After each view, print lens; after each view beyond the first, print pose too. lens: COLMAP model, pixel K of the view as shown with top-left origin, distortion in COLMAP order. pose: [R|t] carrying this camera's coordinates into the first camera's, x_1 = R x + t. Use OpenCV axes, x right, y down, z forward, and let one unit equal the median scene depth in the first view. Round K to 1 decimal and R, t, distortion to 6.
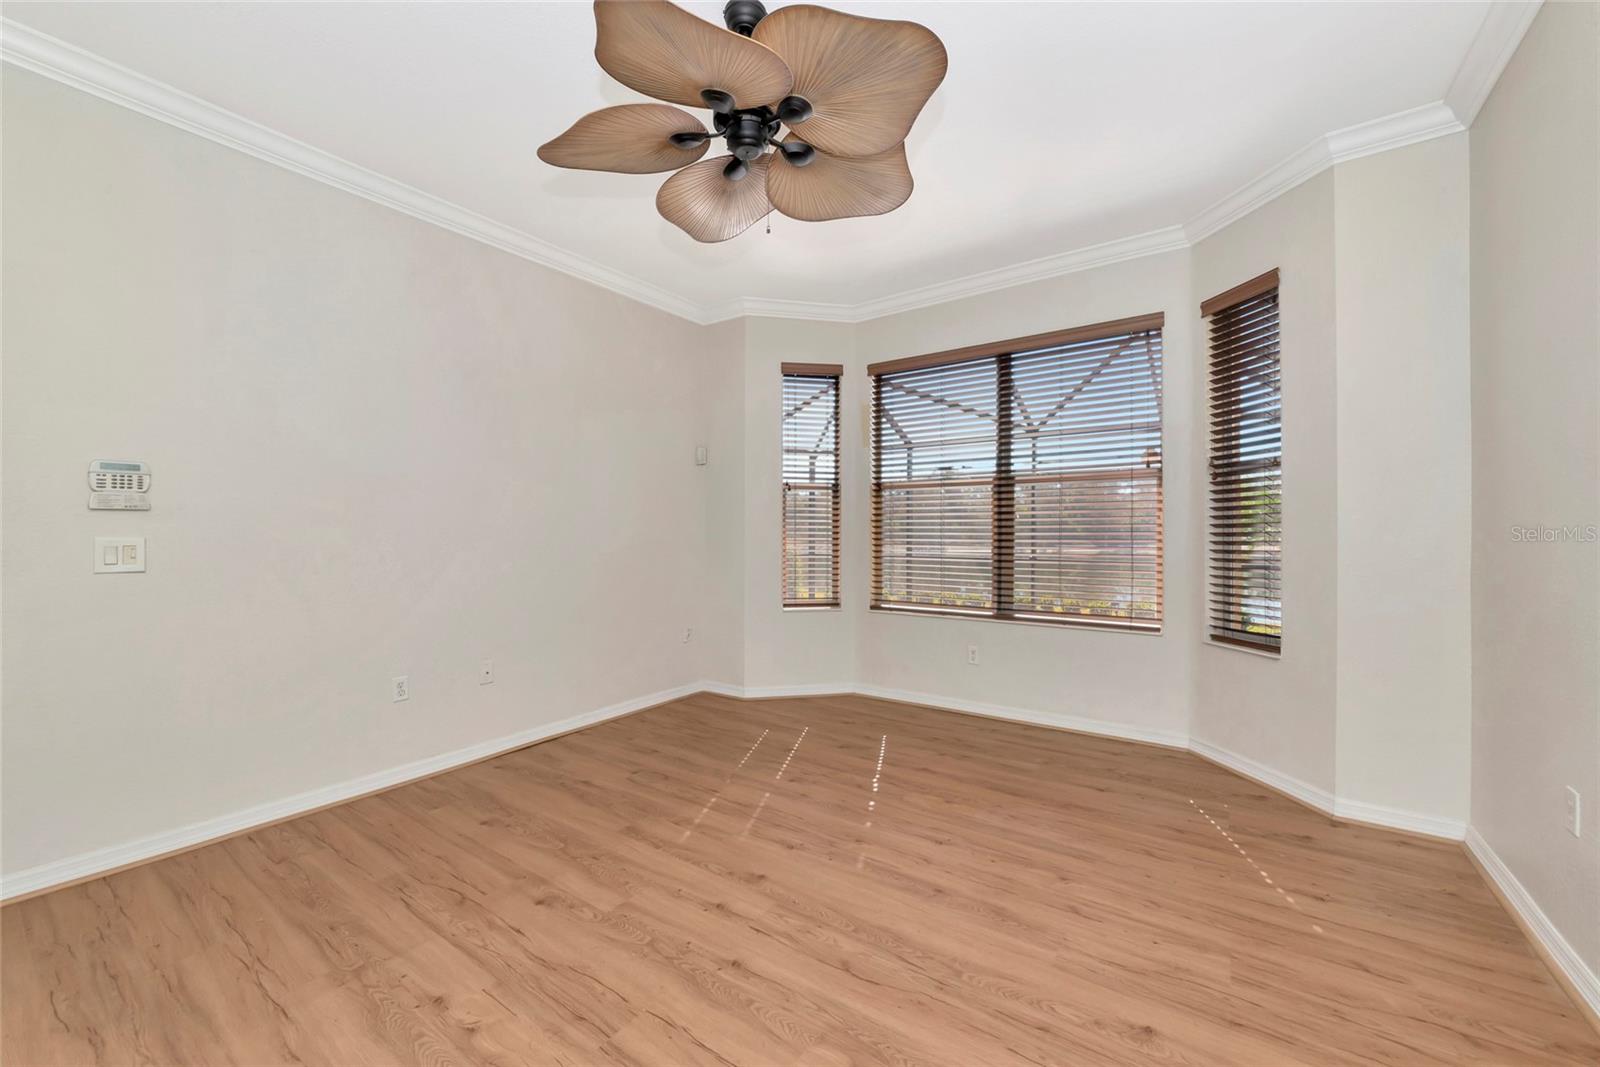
lens RADIAL K [[630.8, 0, 800.0], [0, 630.8, 533.5], [0, 0, 1]] dist [-0.000484, -0.000597]
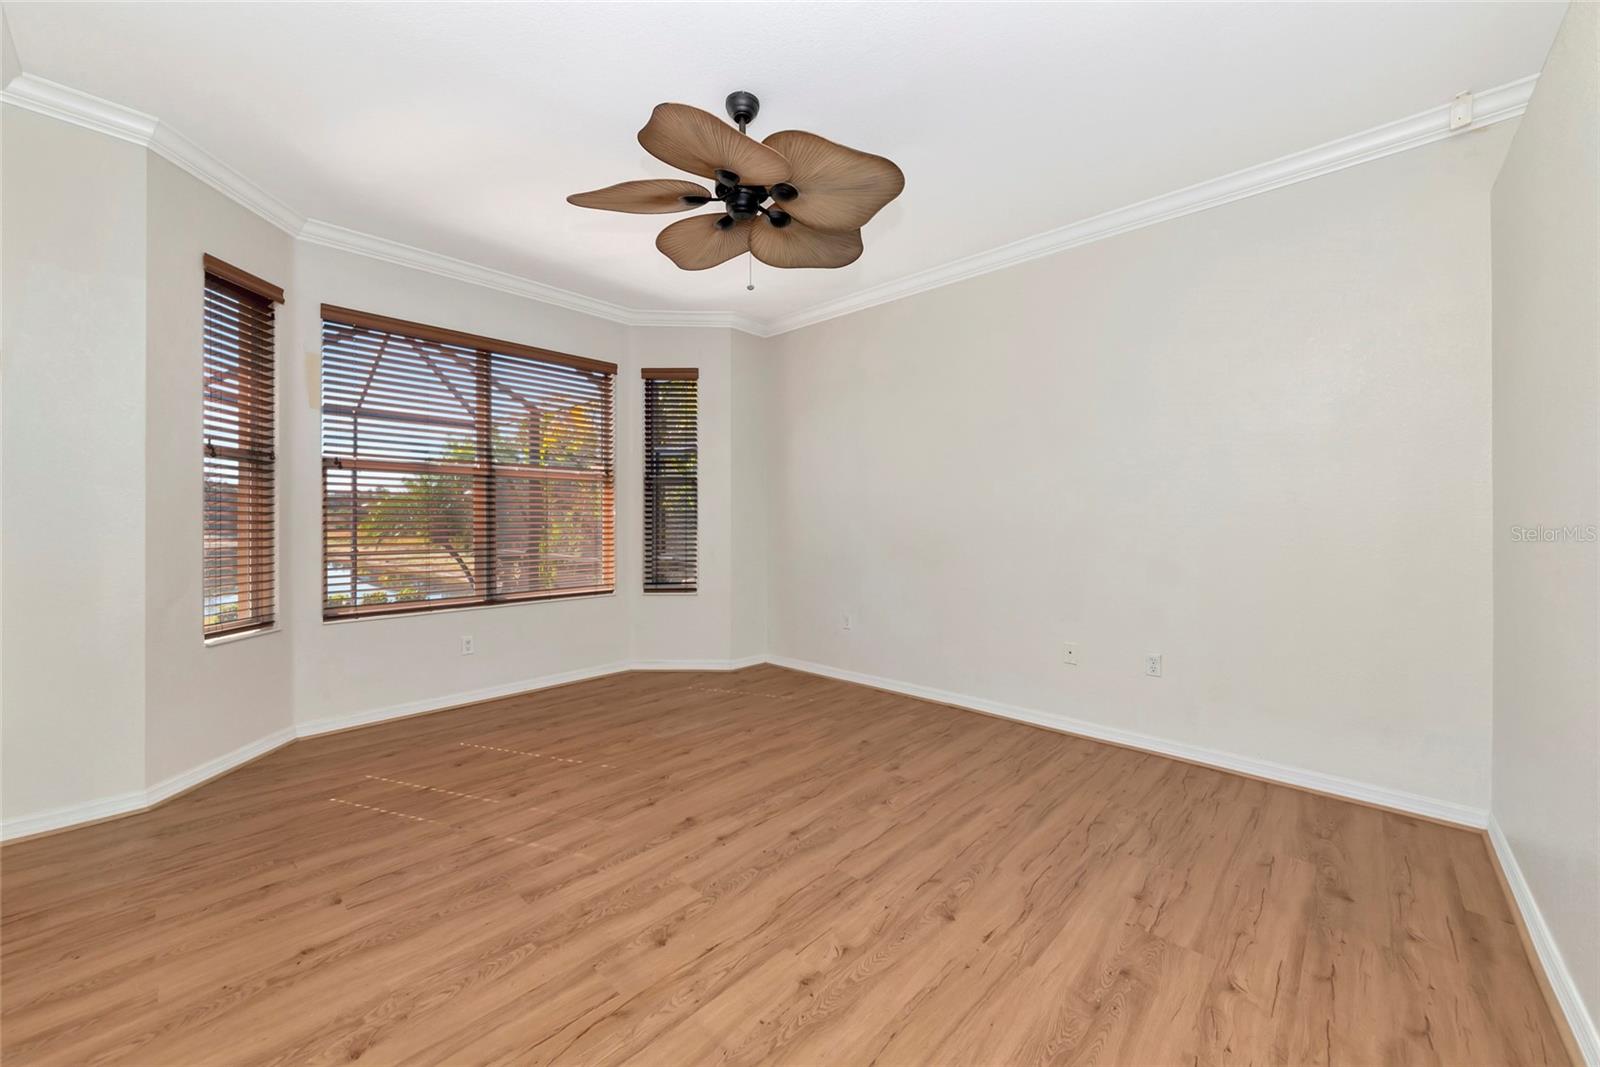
lens RADIAL K [[621.5, 0, 800.3], [0, 621.5, 522.1], [0, 0, 1]] dist [-0.000309, -0.000092]
pose [[0.125124, 0.000240, 0.992141, -0.943848], [0.006338, 0.999979, -0.001041, 0.004614], [-0.992121, 0.006418, 0.125120, 0.531672]]
